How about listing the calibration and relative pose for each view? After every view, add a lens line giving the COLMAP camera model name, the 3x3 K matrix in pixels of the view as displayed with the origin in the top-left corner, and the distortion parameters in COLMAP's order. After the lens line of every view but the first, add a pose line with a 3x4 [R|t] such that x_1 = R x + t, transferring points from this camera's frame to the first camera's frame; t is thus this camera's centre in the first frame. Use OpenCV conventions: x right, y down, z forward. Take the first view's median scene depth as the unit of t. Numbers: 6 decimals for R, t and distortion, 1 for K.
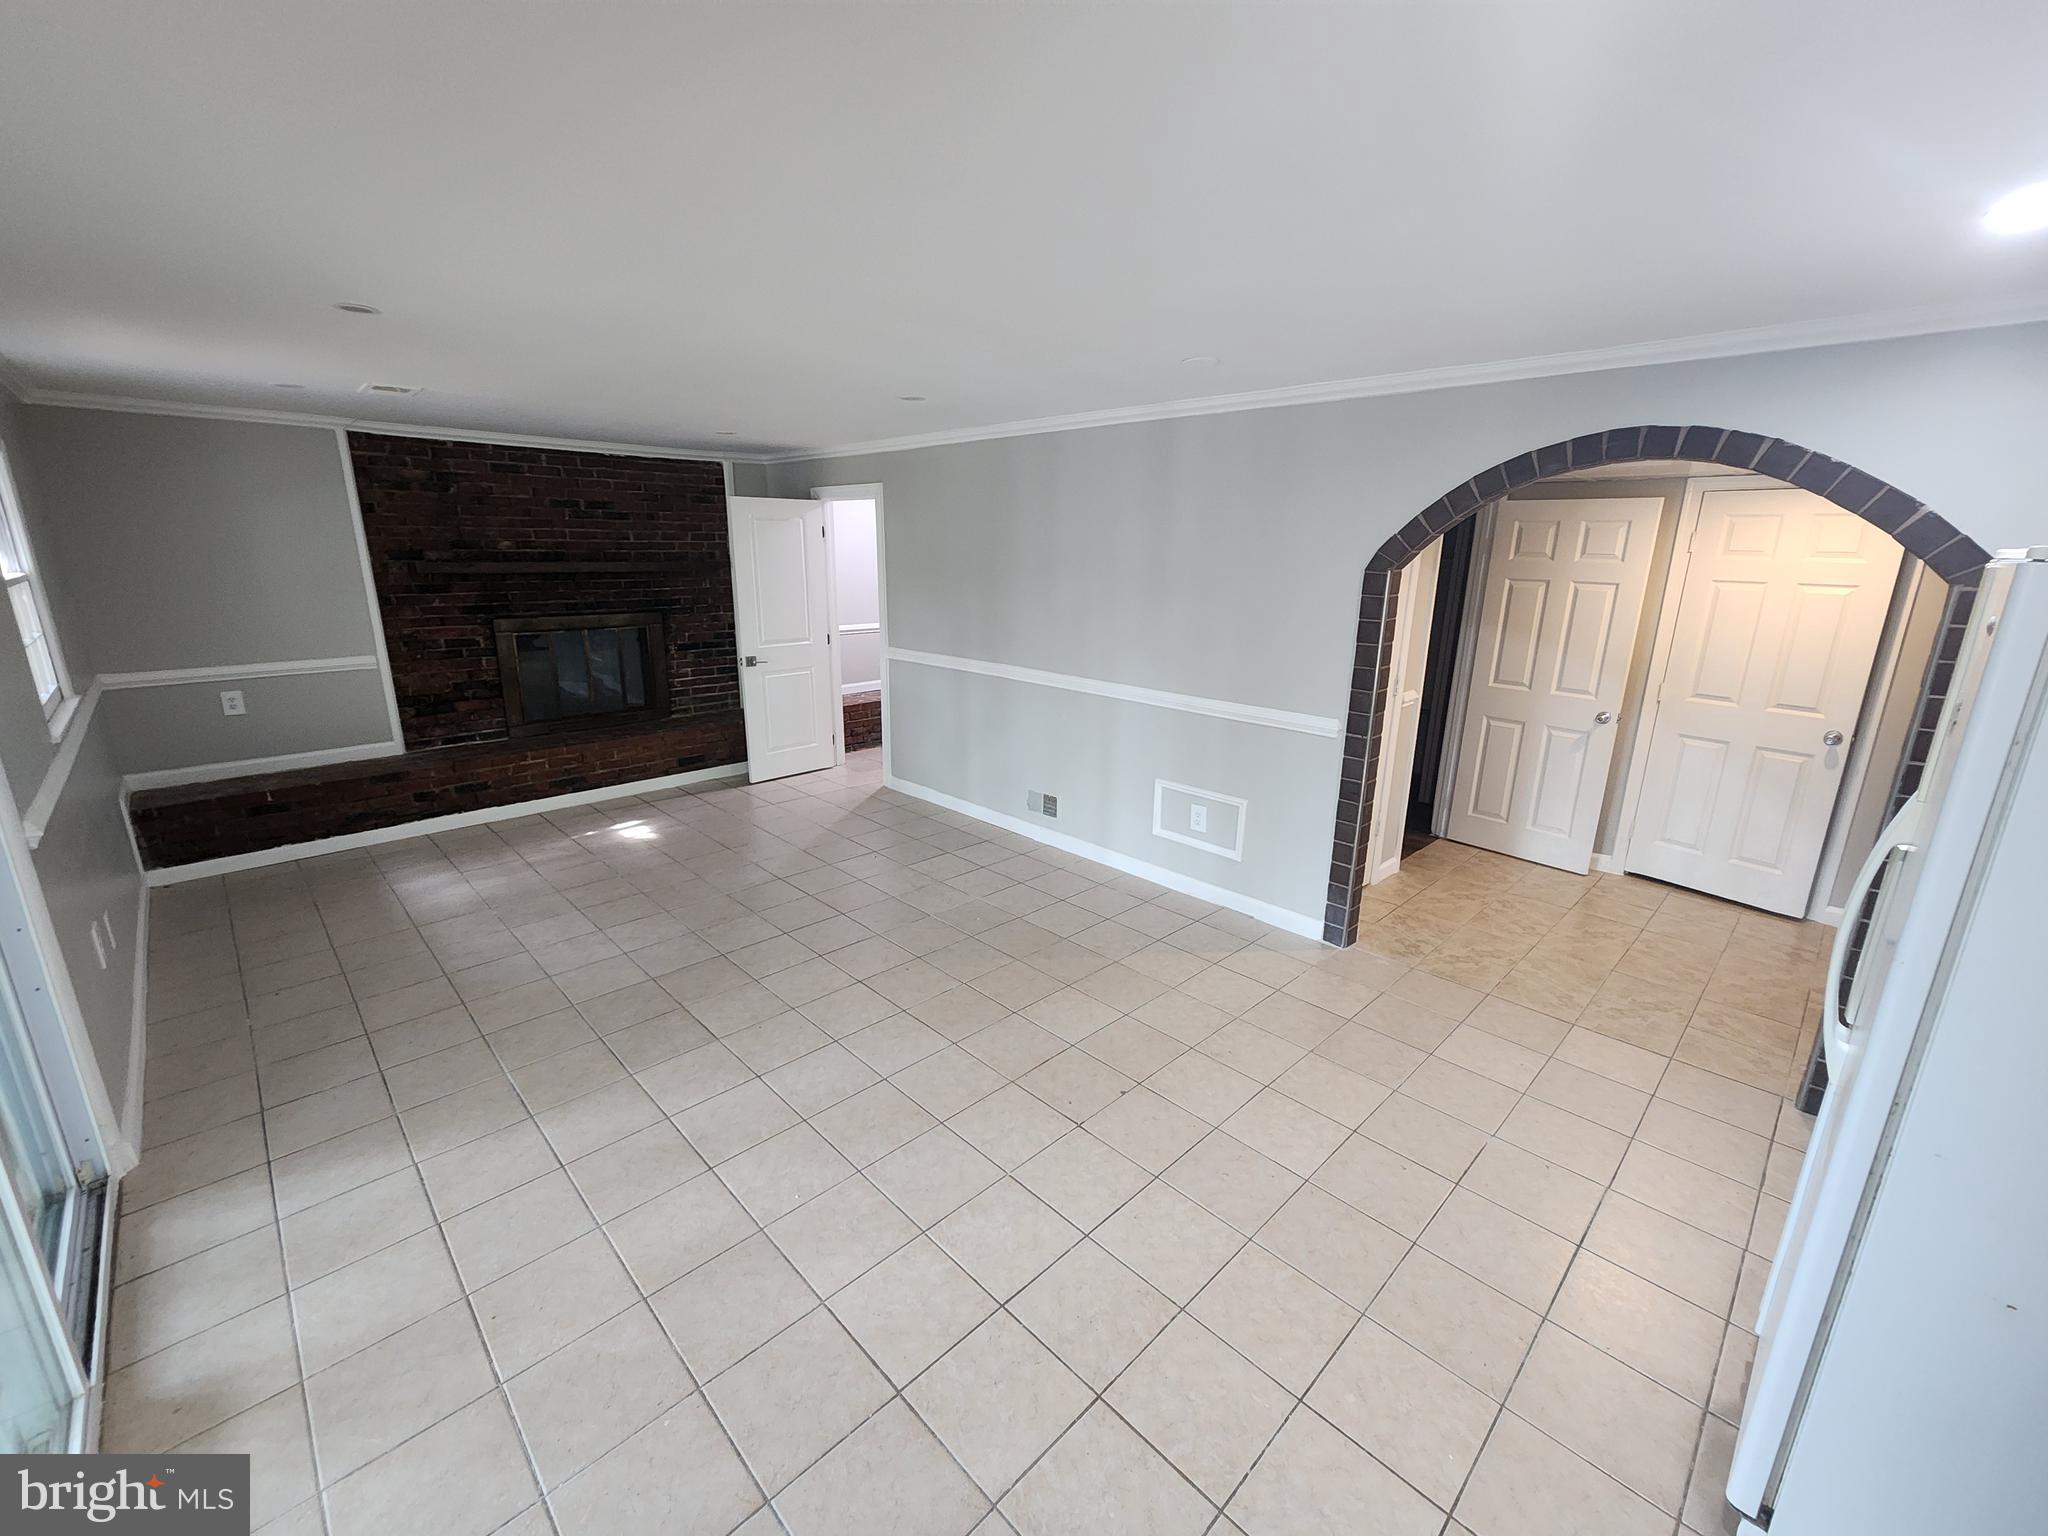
lens RADIAL K [[842.9, 0, 1028.9], [0, 842.9, 765.4], [0, 0, 1]] dist [-0.001896, -0.000051]
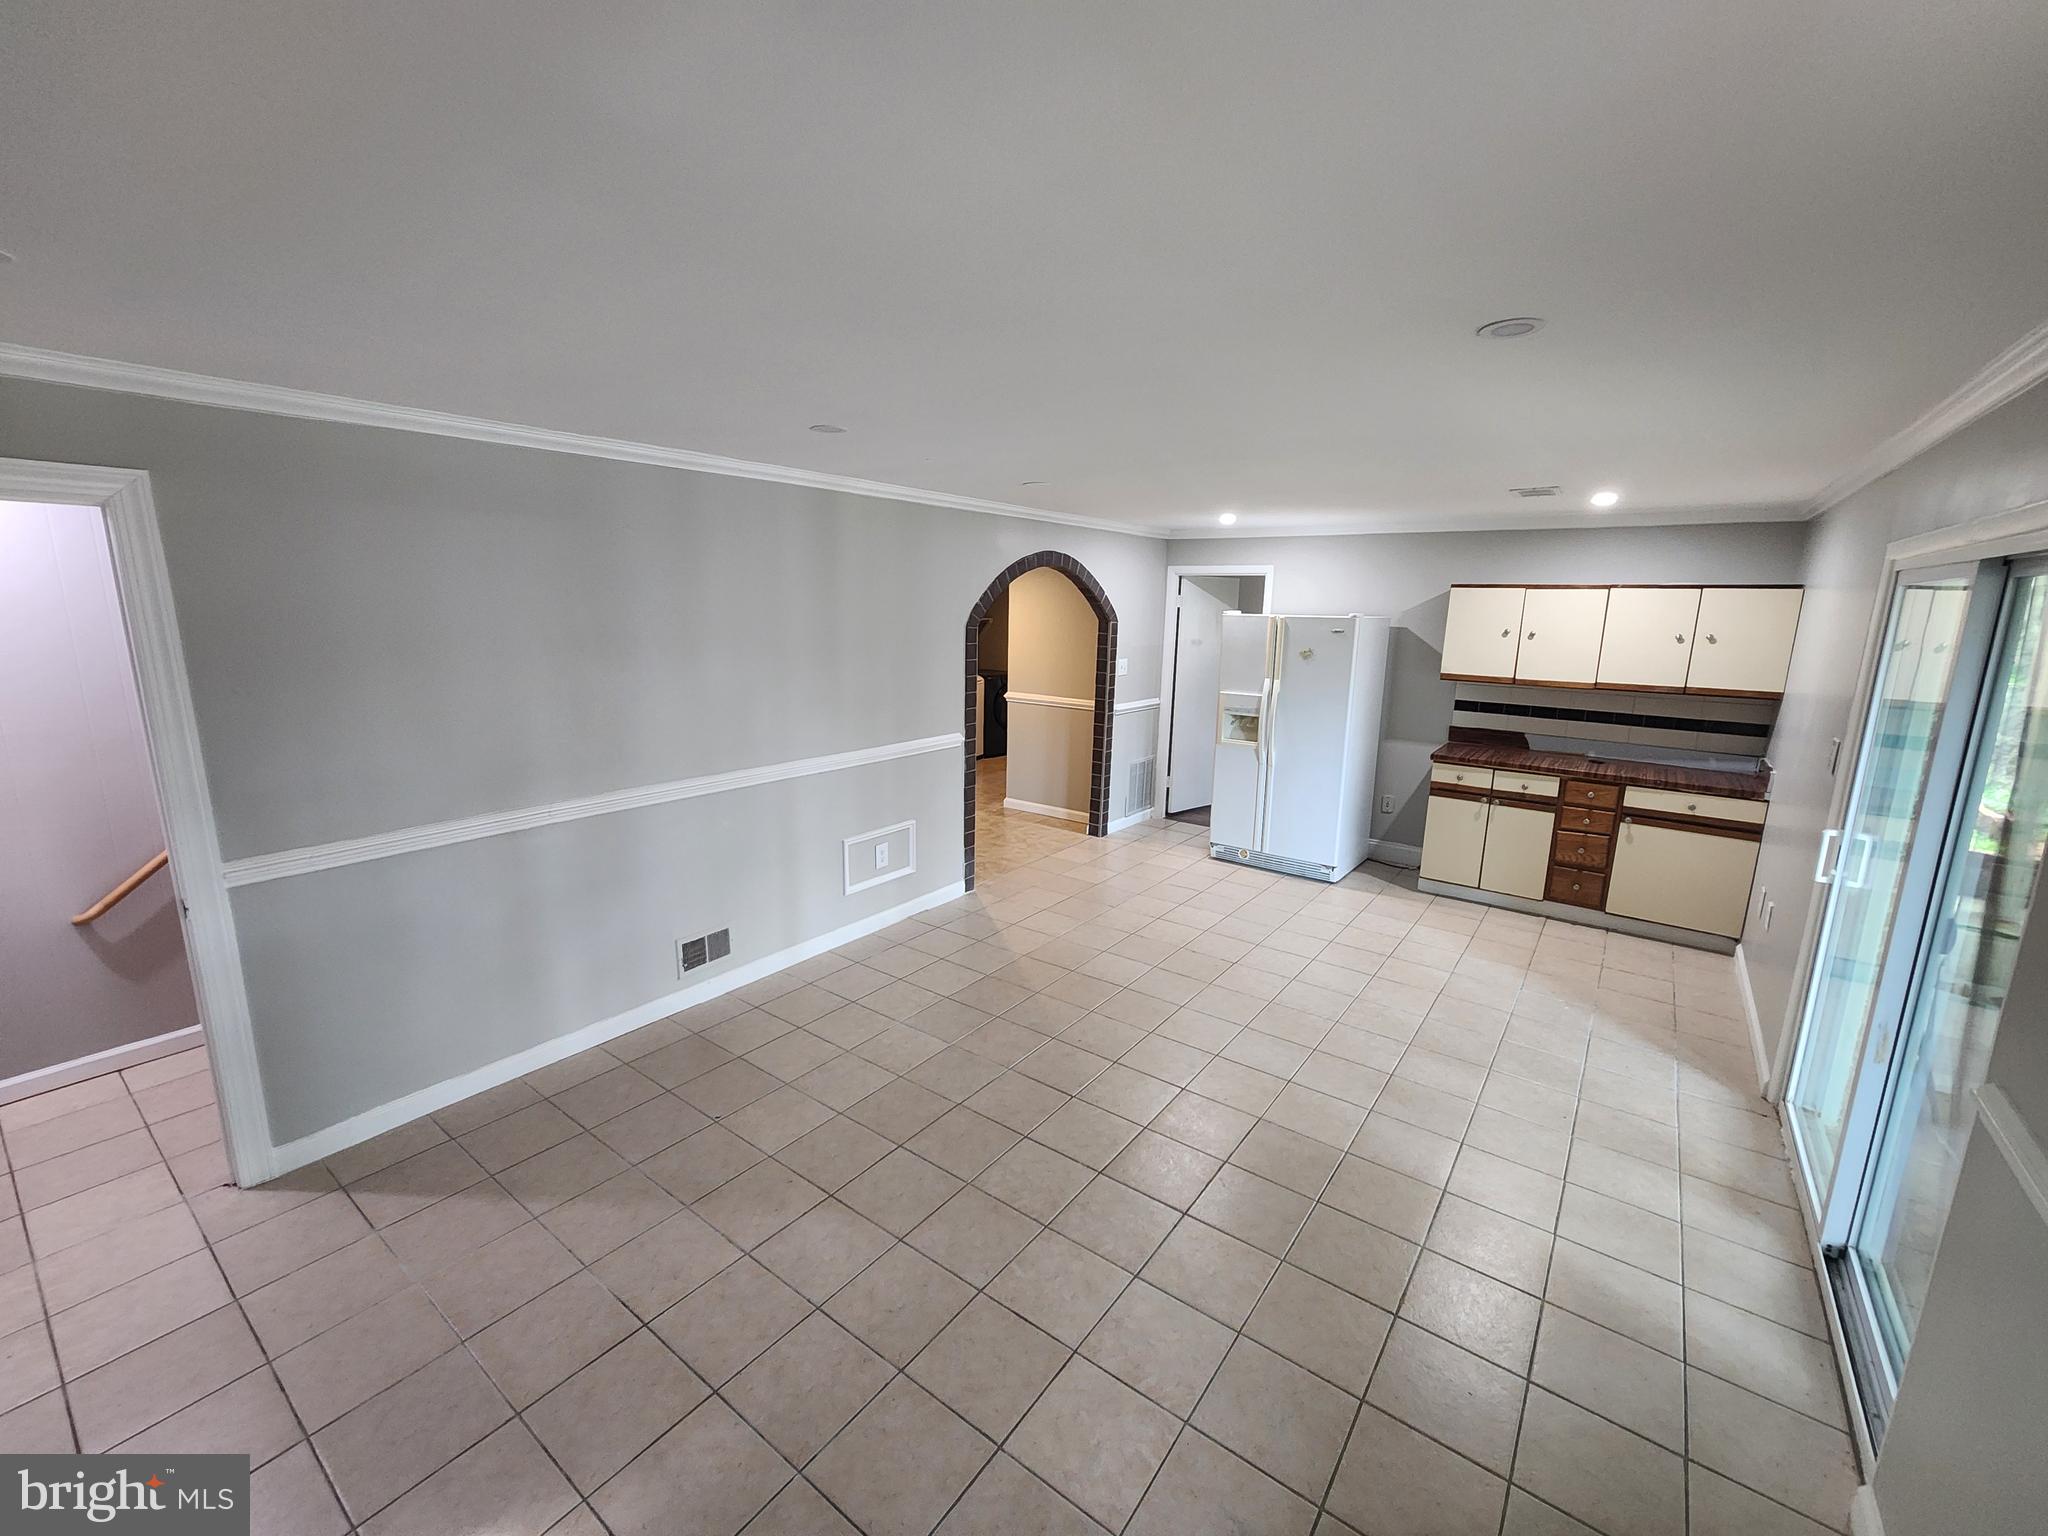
lens RADIAL K [[842.9, 0, 1028.5], [0, 842.9, 767.0], [0, 0, 1]] dist [-0.001896, -0.000051]
pose [[-0.148839, -0.210324, 0.966235, -0.848159], [0.240471, 0.940089, 0.241674, -0.260526], [-0.959177, 0.268322, -0.089345, 0.876703]]
